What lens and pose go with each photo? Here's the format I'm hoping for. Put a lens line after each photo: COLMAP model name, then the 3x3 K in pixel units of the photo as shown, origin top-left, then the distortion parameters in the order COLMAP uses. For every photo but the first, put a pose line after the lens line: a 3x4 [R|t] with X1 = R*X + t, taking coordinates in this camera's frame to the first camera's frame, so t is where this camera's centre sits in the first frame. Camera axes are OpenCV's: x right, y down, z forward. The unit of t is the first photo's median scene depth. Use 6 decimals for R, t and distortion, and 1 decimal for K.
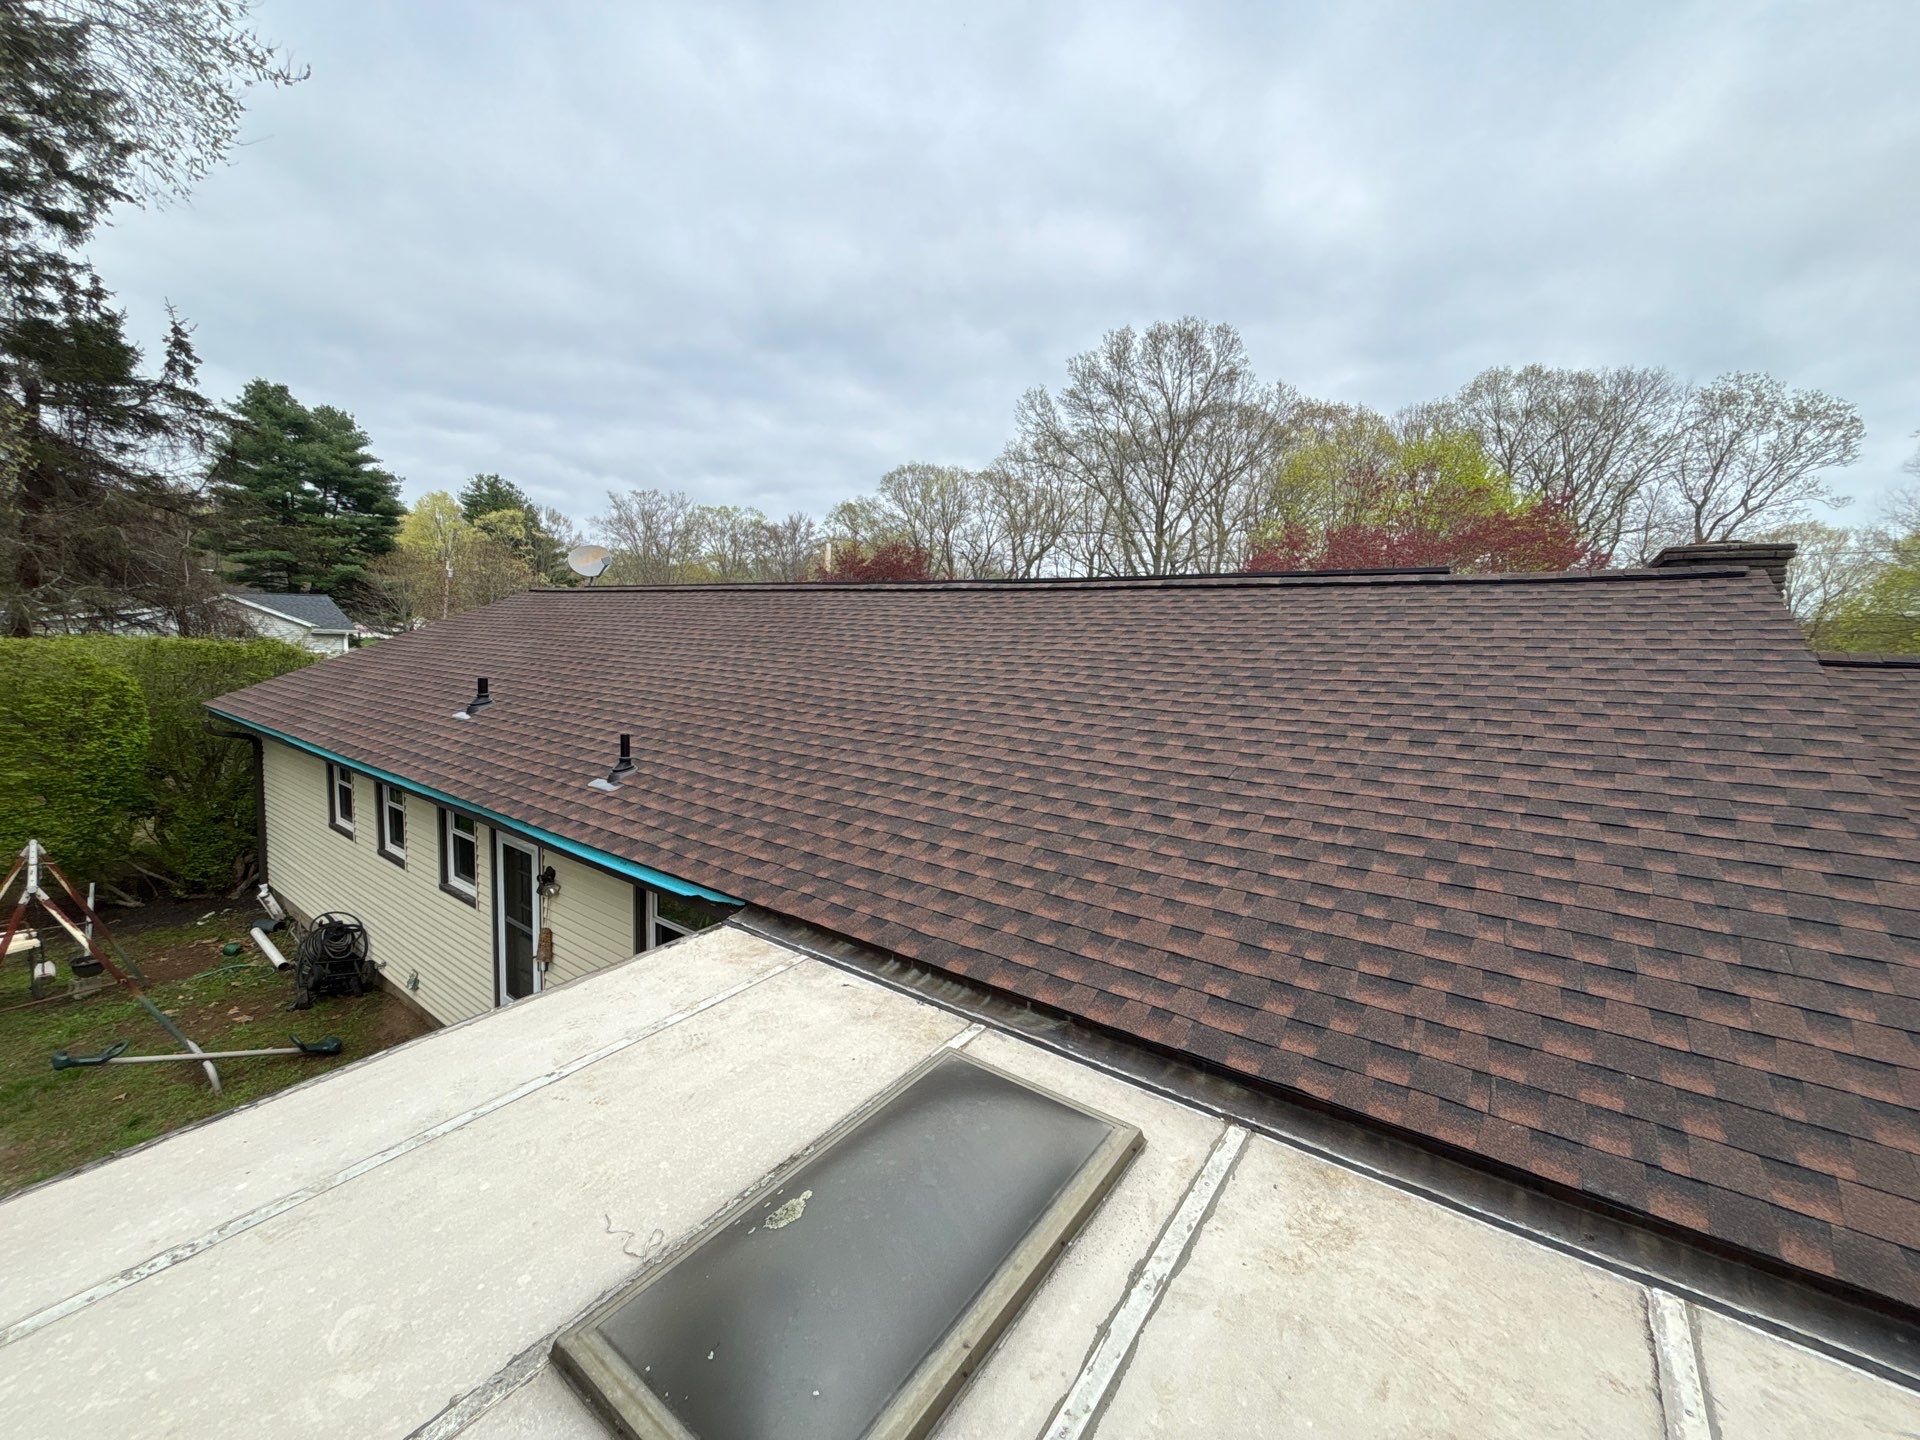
lens RADIAL K [[771.6, 0, 960.0], [0, 771.6, 720.0], [0, 0, 1]] dist [0.000560, 0.000131]
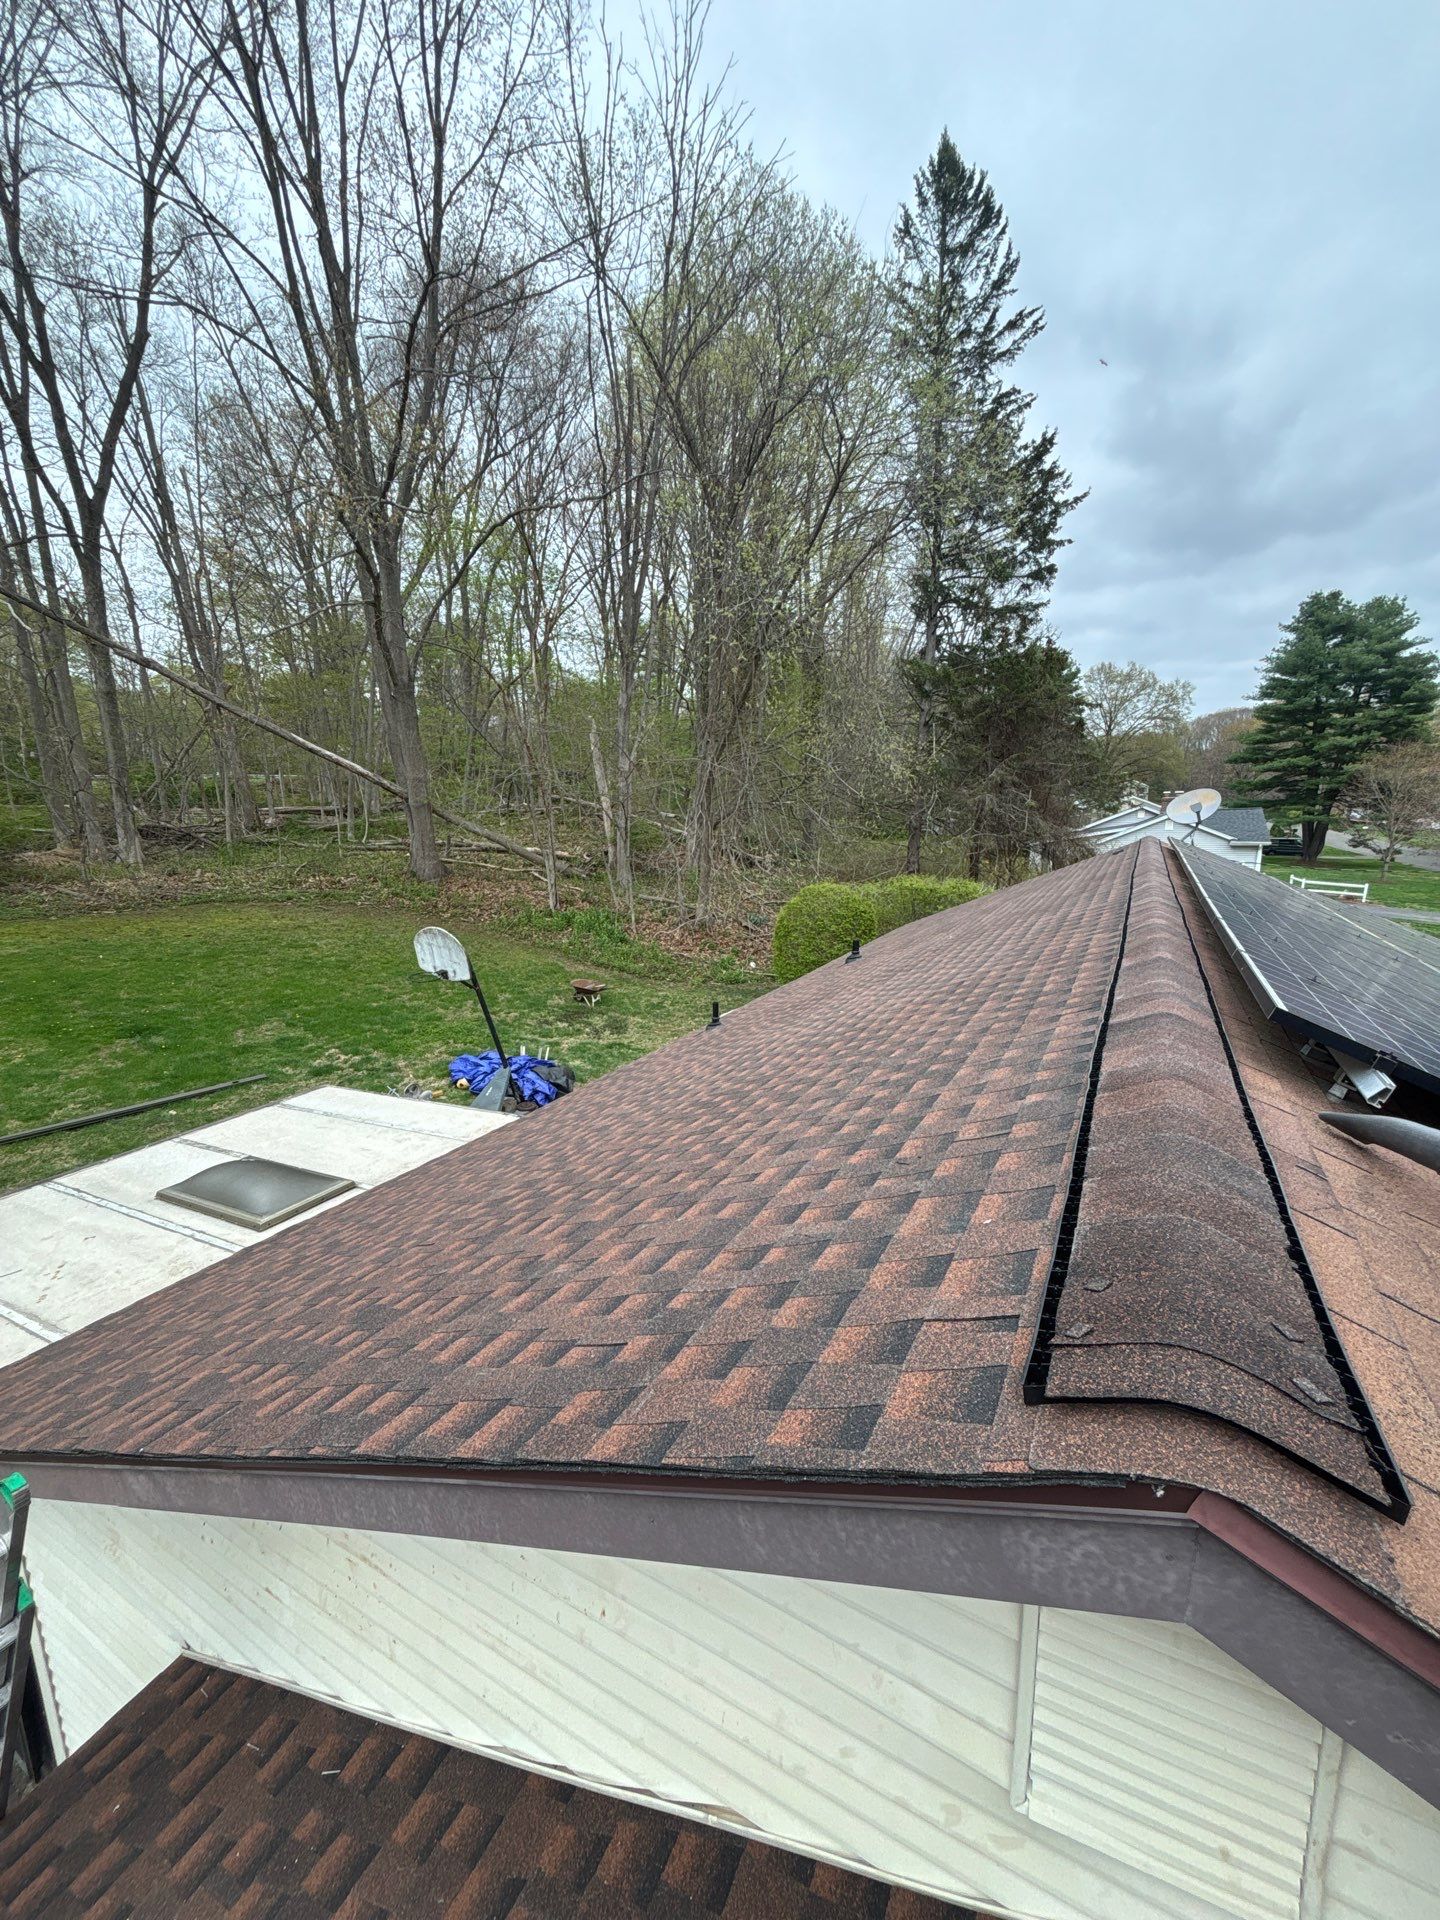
lens RADIAL K [[771.6, 0, 720.0], [0, 771.6, 960.0], [0, 0, 1]] dist [0.000560, 0.000131]
pose [[0.133541, 0.150207, -0.979594, 0.093144], [-0.082315, 0.986713, 0.140077, -0.024952], [0.987619, 0.061929, 0.144131, 0.072292]]
